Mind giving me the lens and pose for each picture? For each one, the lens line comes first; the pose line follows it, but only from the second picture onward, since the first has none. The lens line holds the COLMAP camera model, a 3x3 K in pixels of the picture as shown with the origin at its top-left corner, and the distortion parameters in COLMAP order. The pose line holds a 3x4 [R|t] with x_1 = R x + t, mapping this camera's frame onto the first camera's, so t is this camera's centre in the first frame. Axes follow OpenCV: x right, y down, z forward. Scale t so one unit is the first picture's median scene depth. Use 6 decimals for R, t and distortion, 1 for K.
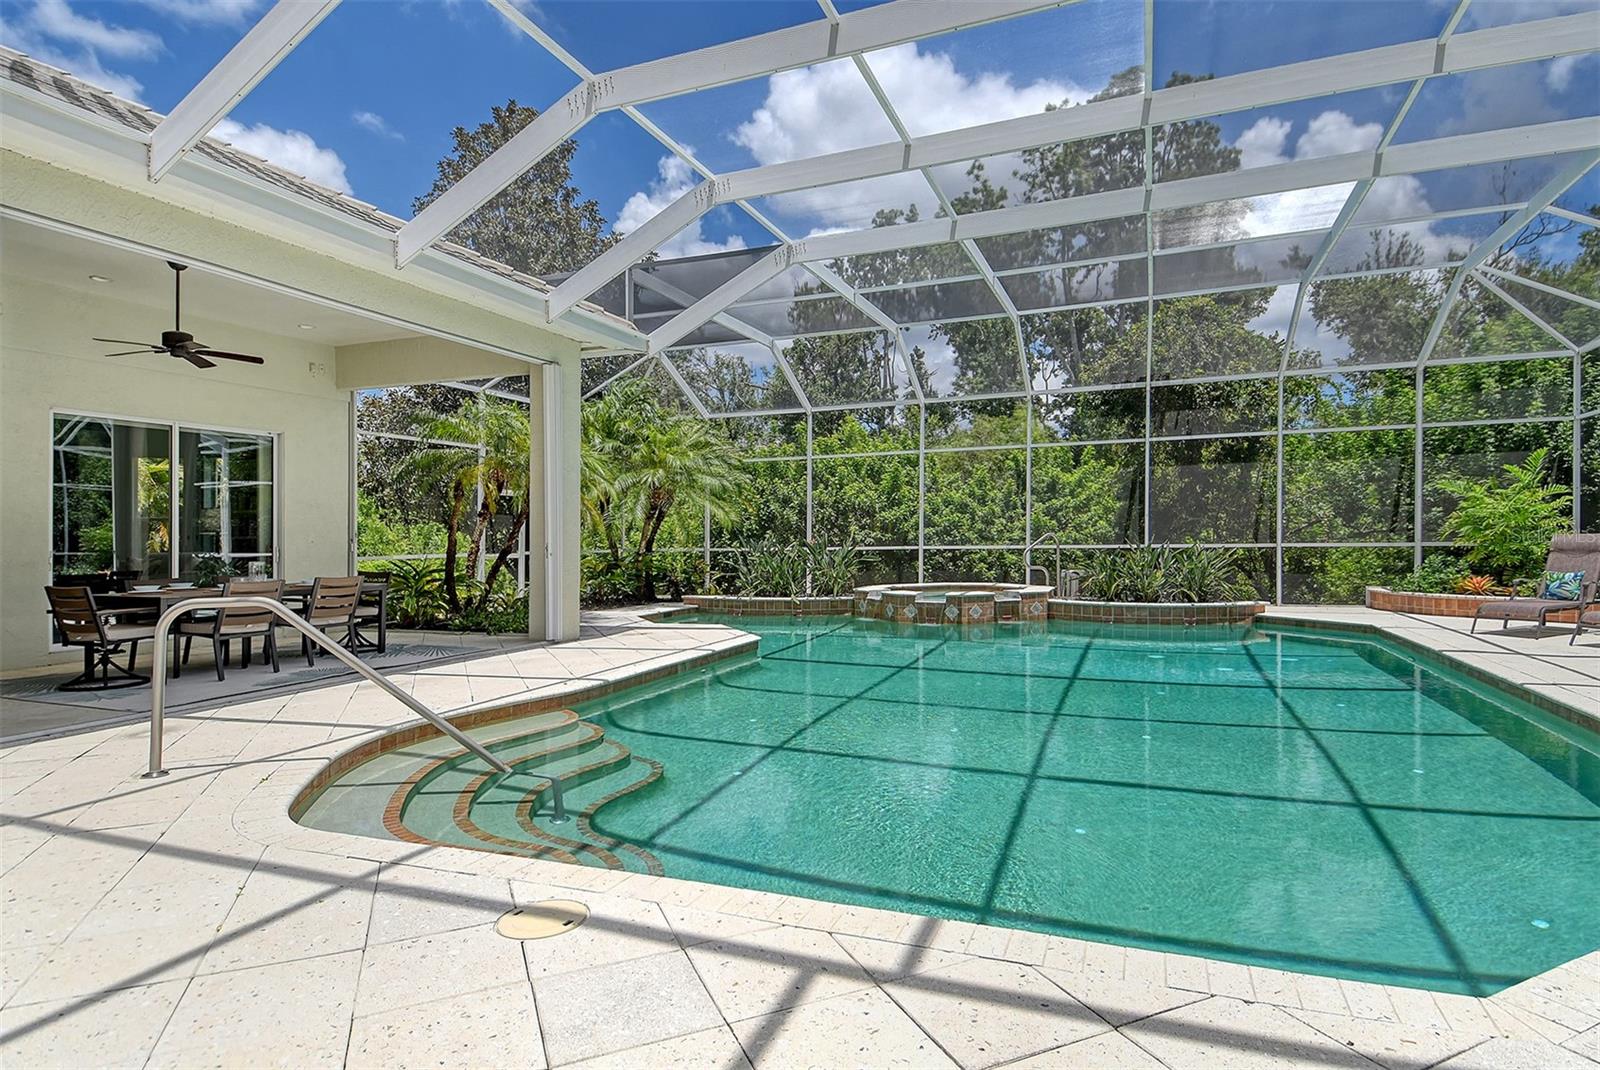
lens RADIAL K [[851.6, 0, 819.6], [0, 851.6, 538.3], [0, 0, 1]] dist [0.034989, -0.031177]
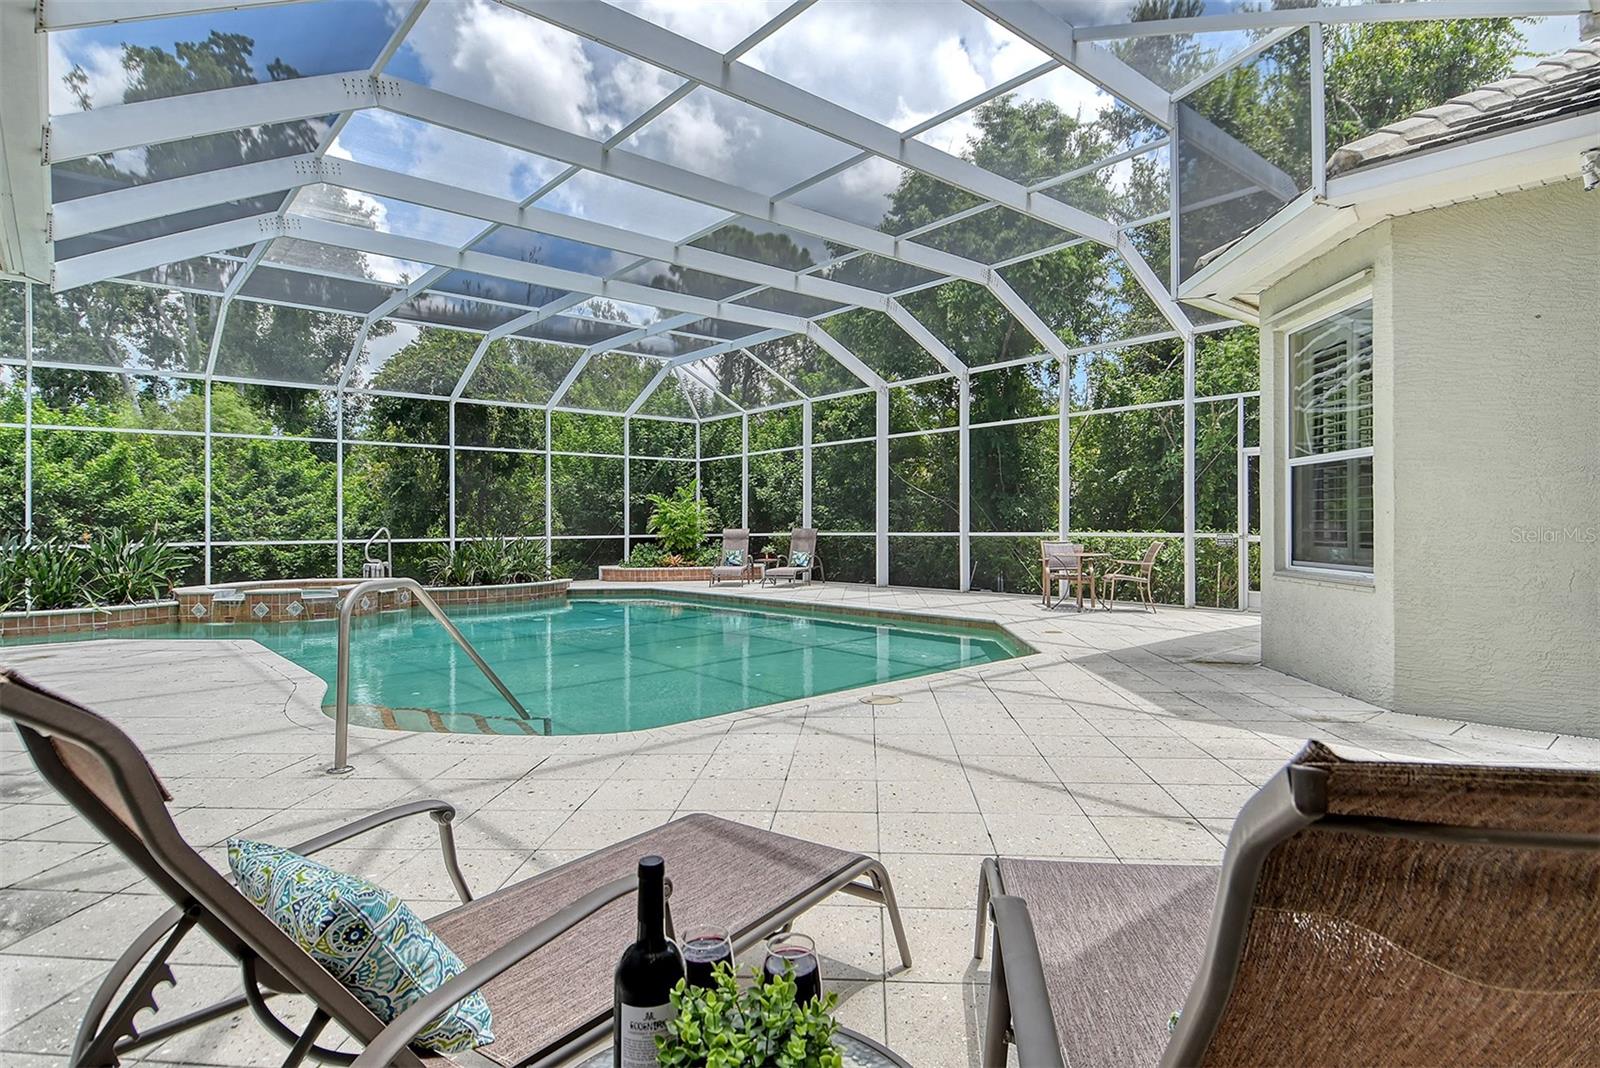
lens RADIAL K [[851.6, 0, 810.0], [0, 851.6, 542.5], [0, 0, 1]] dist [0.034989, -0.031177]
pose [[0.457081, -0.011757, 0.889347, -0.495017], [0.008213, 0.999926, 0.008998, 0.006843], [-0.889387, 0.003192, 0.457144, 0.038871]]
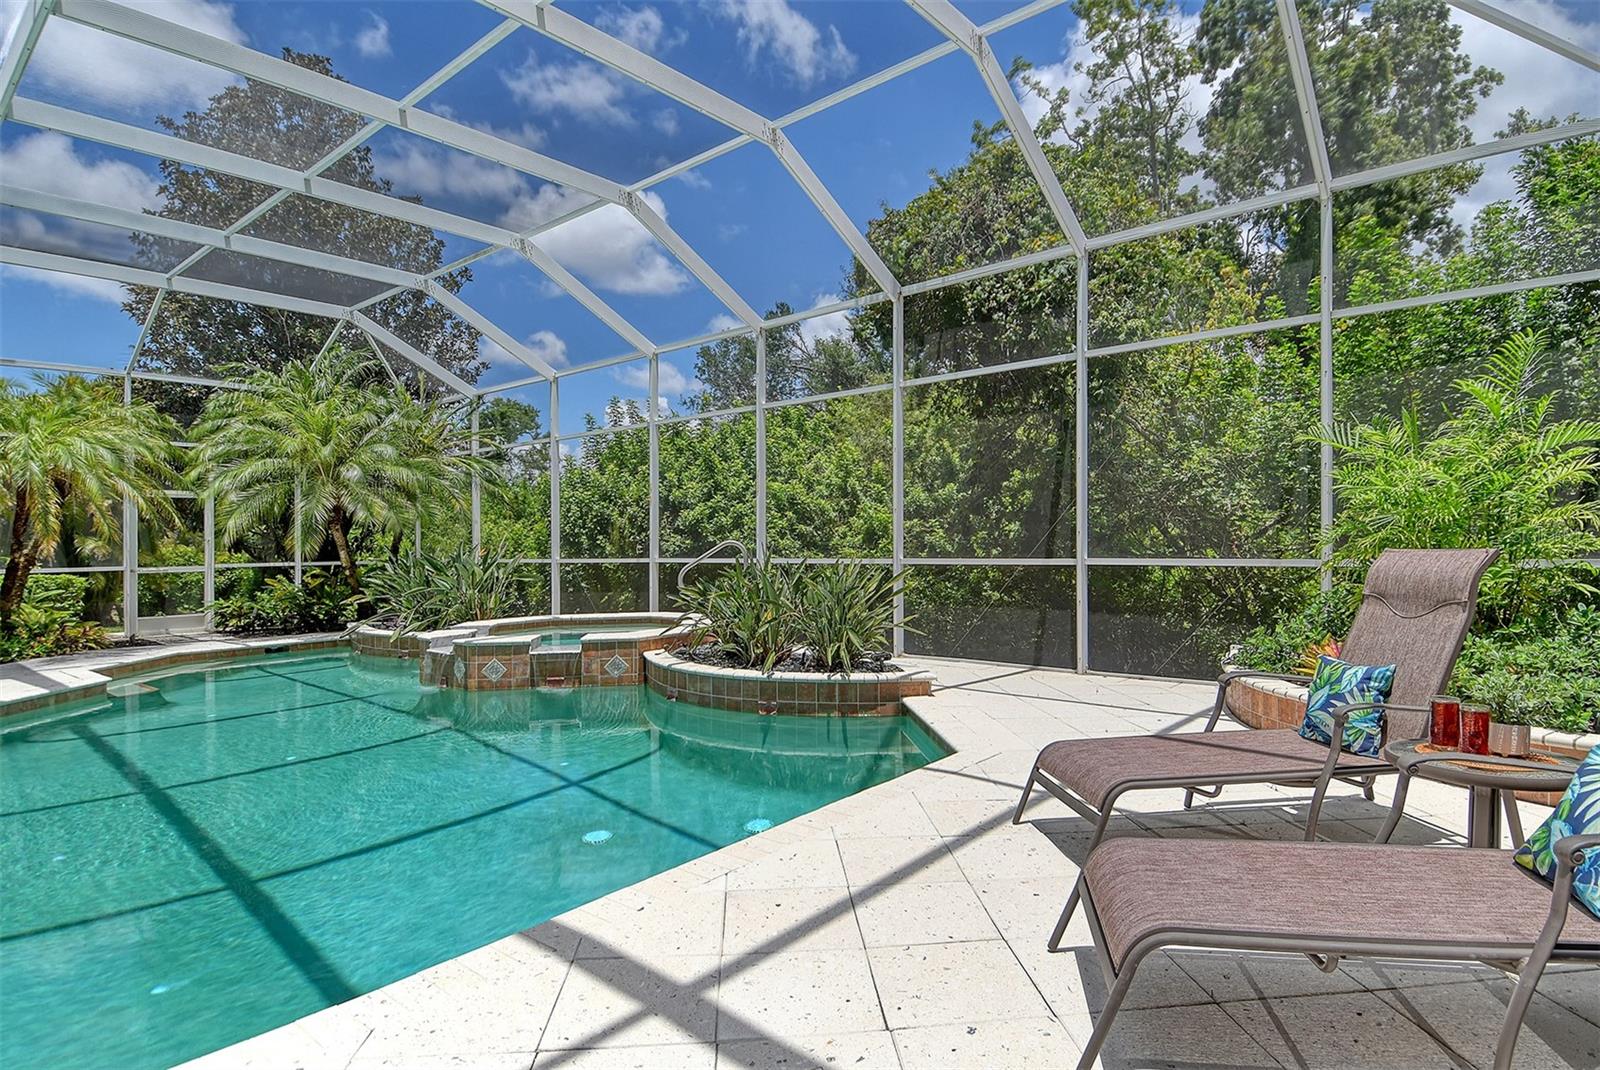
lens RADIAL K [[851.6, 0, 829.8], [0, 851.6, 533.9], [0, 0, 1]] dist [0.034989, -0.031177]
pose [[0.949672, -0.007288, -0.313162, 0.605364], [0.005627, 0.999965, -0.006208, -0.007354], [0.313196, 0.004133, 0.949679, 0.482387]]
